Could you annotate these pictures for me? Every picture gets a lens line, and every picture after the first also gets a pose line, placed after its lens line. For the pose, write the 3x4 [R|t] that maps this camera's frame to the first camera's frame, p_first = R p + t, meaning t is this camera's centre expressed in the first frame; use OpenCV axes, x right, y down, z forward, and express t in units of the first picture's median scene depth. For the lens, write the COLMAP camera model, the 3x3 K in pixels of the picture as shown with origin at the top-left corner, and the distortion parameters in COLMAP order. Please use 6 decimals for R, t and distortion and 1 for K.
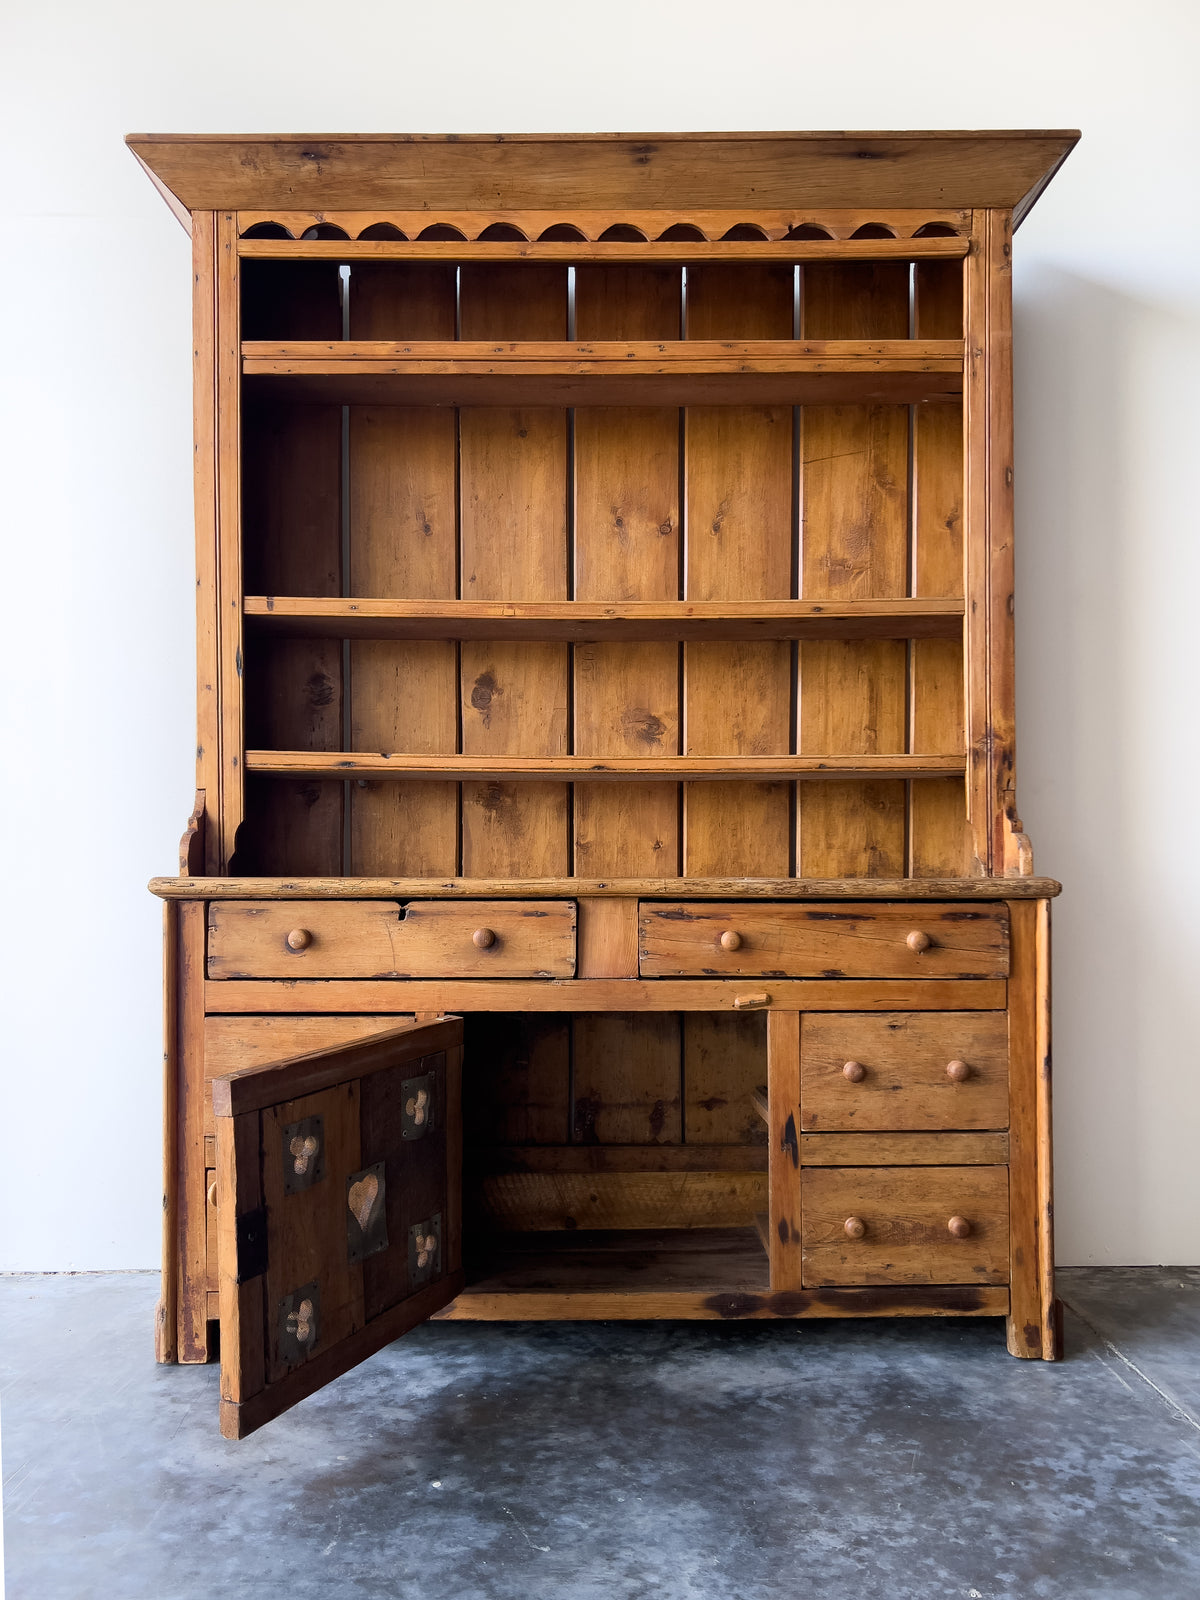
lens RADIAL K [[1222.7, 0, 609.4], [0, 1222.7, 887.0], [0, 0, 1]] dist [0.049424, -0.056568]
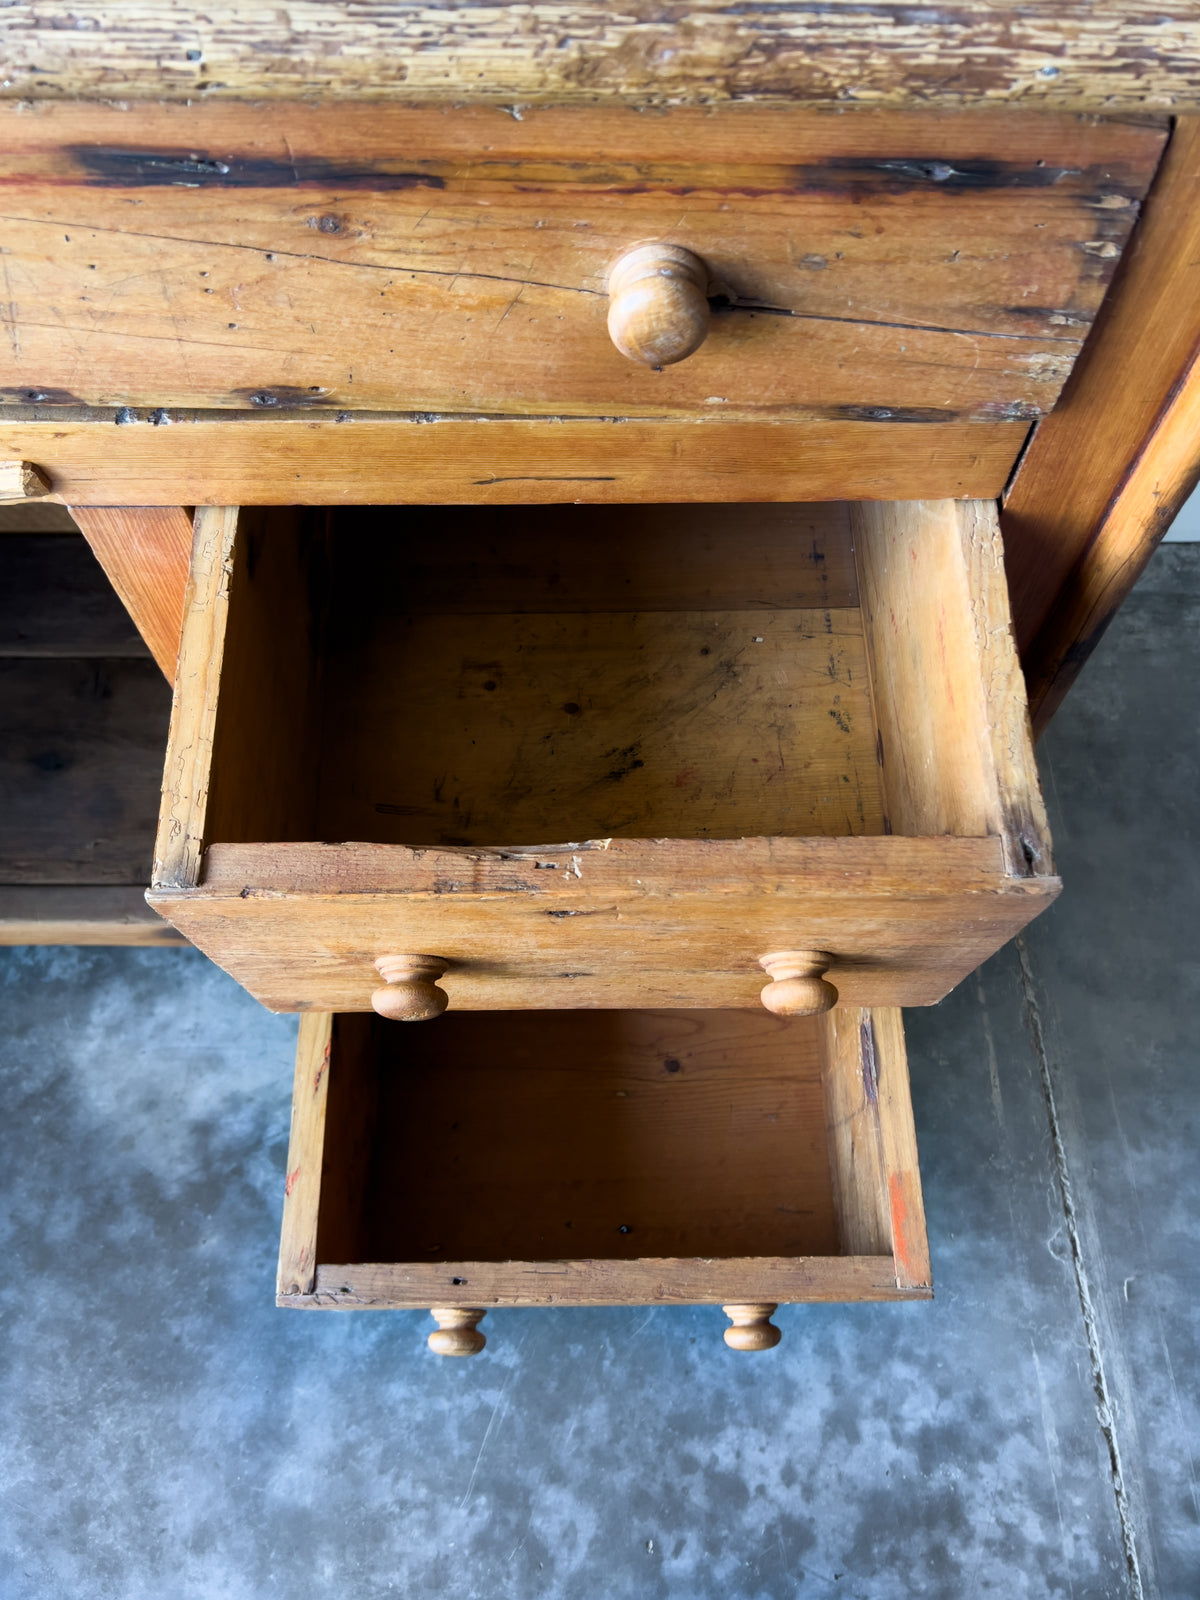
lens RADIAL K [[1222.7, 0, 597.0], [0, 1222.7, 794.0], [0, 0, 1]] dist [0.049424, -0.056568]
pose [[0.999899, 0.013299, 0.005100, 0.238971], [-0.010958, 0.489515, 0.871926, -0.092055], [0.009099, -0.871893, 0.489611, 0.819801]]
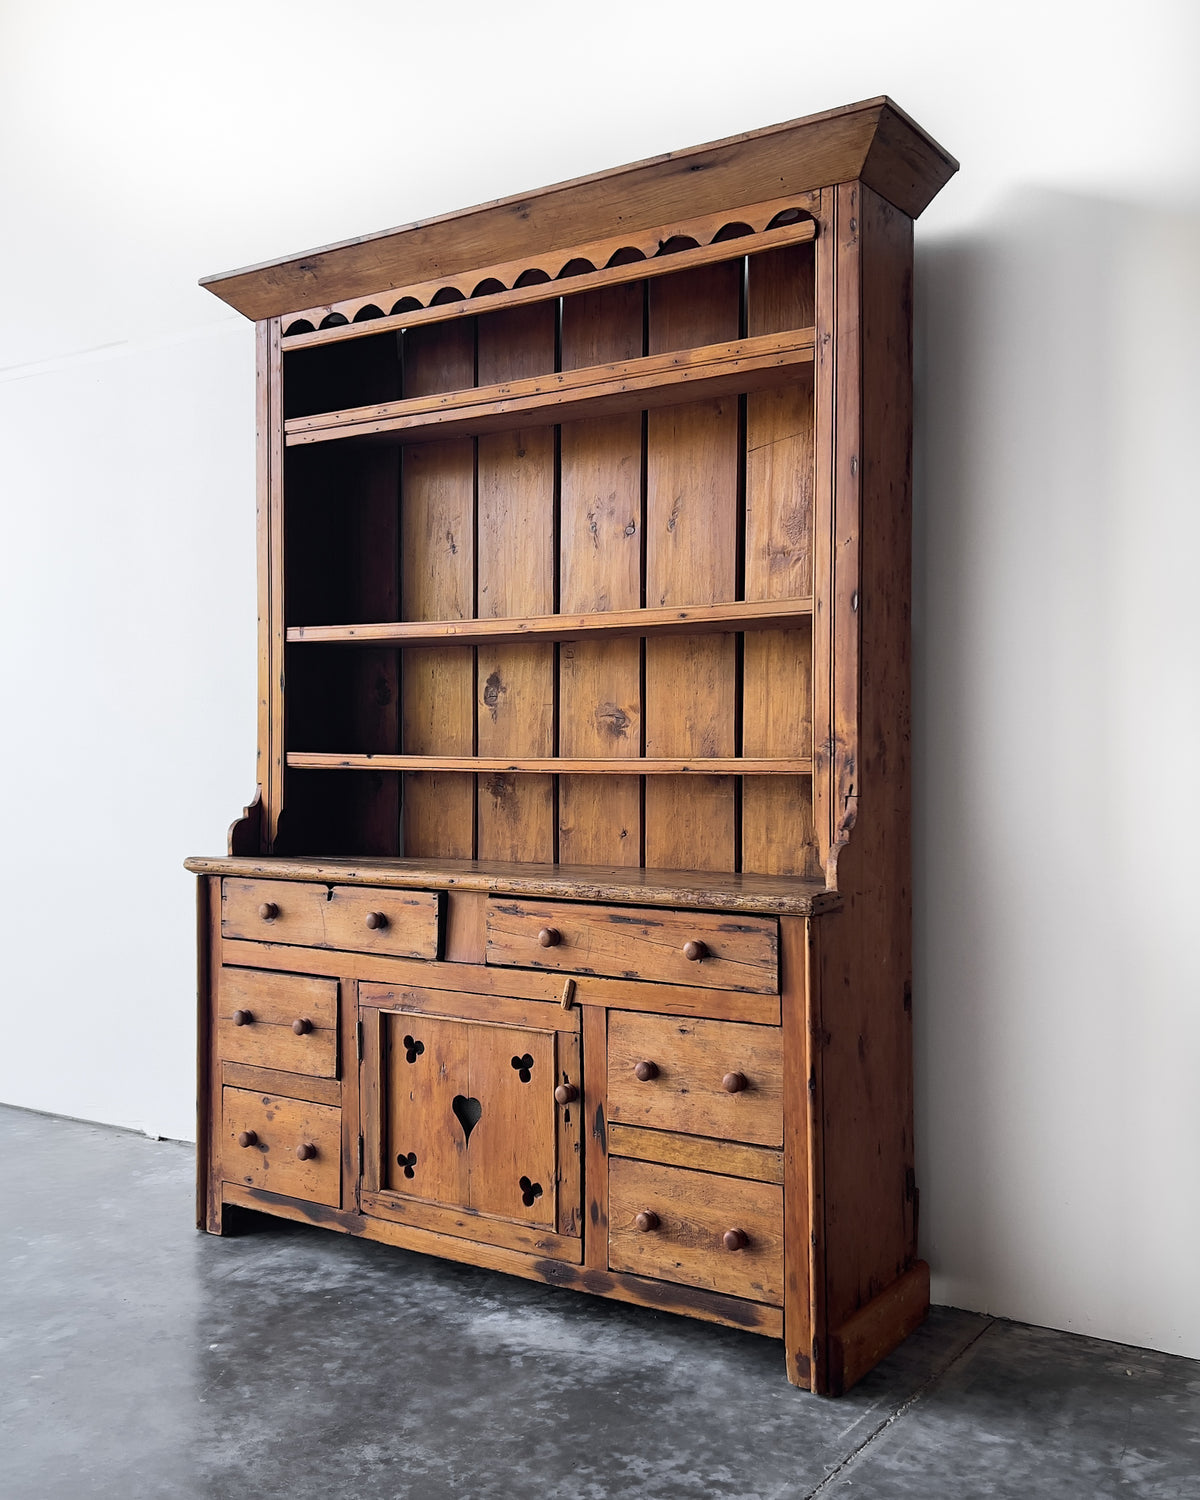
lens RADIAL K [[1455.9, 0, 626.6], [0, 1455.9, 794.7], [0, 0, 1]] dist [0.085470, 0.000000]
pose [[0.832672, 0.018290, -0.553464, 0.862623], [-0.010226, 0.999792, 0.017656, -0.105155], [0.553672, -0.009042, 0.832686, -0.040620]]
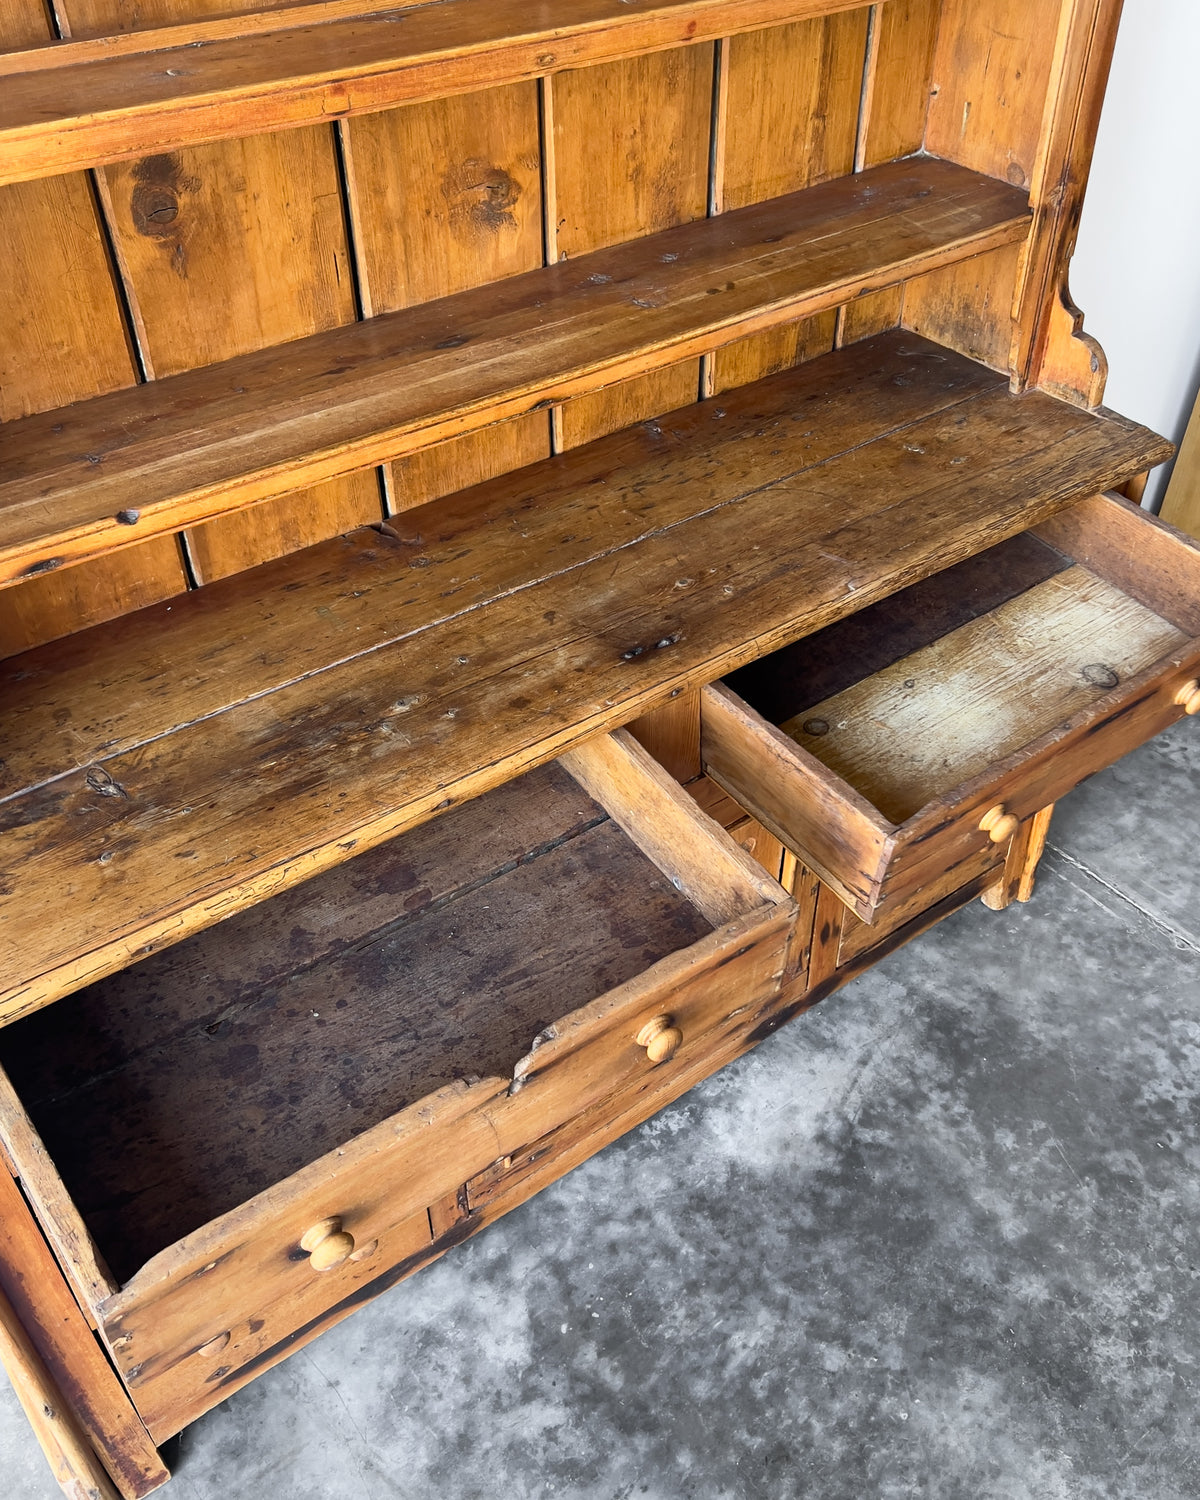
lens RADIAL K [[1398.7, 0, 643.5], [0, 1398.7, 764.2], [0, 0, 1]] dist [0.032314, 0.000000]
pose [[0.792088, -0.398298, 0.462553, -0.322214], [-0.004838, 0.753658, 0.657249, -0.390715], [-0.610388, -0.522837, 0.595036, 0.595061]]
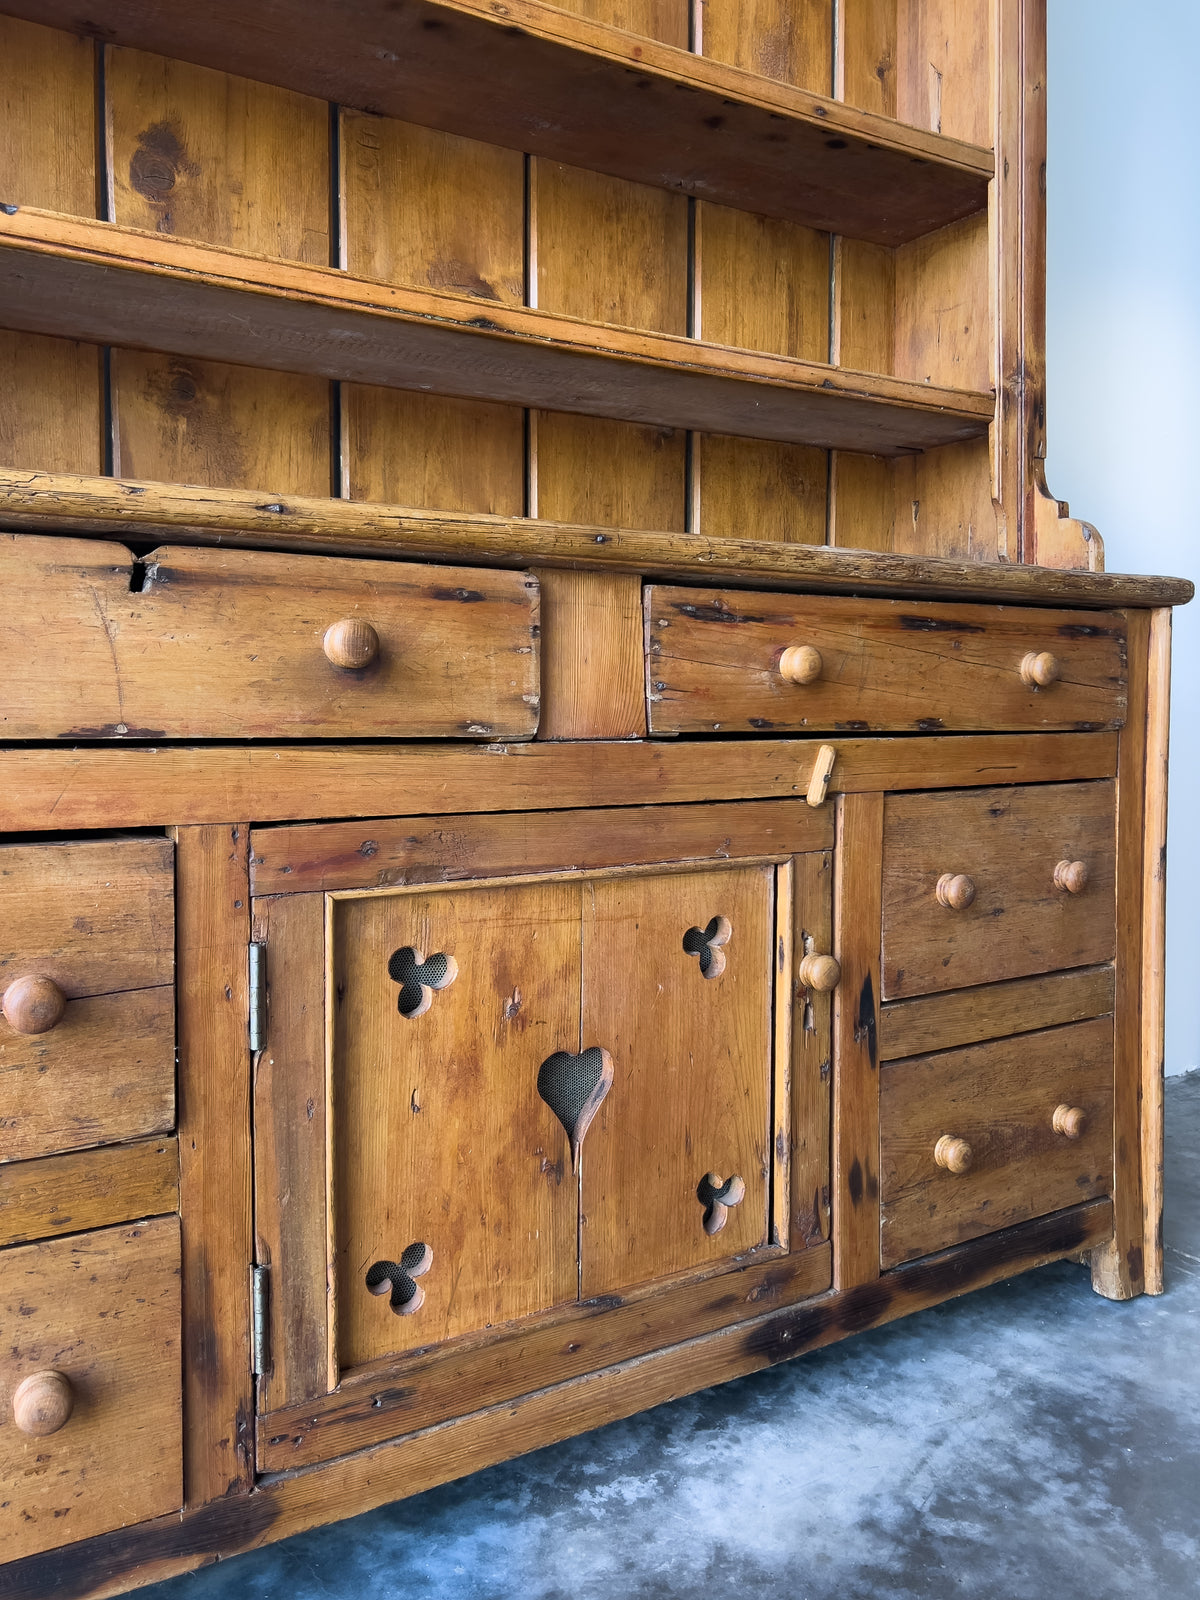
lens RADIAL K [[1222.7, 0, 610.2], [0, 1222.7, 760.5], [0, 0, 1]] dist [0.049424, -0.056568]
pose [[0.856465, -0.020795, 0.515786, -0.241446], [0.004699, 0.999461, 0.032492, 0.067997], [-0.516184, -0.025404, 0.856101, 0.580166]]
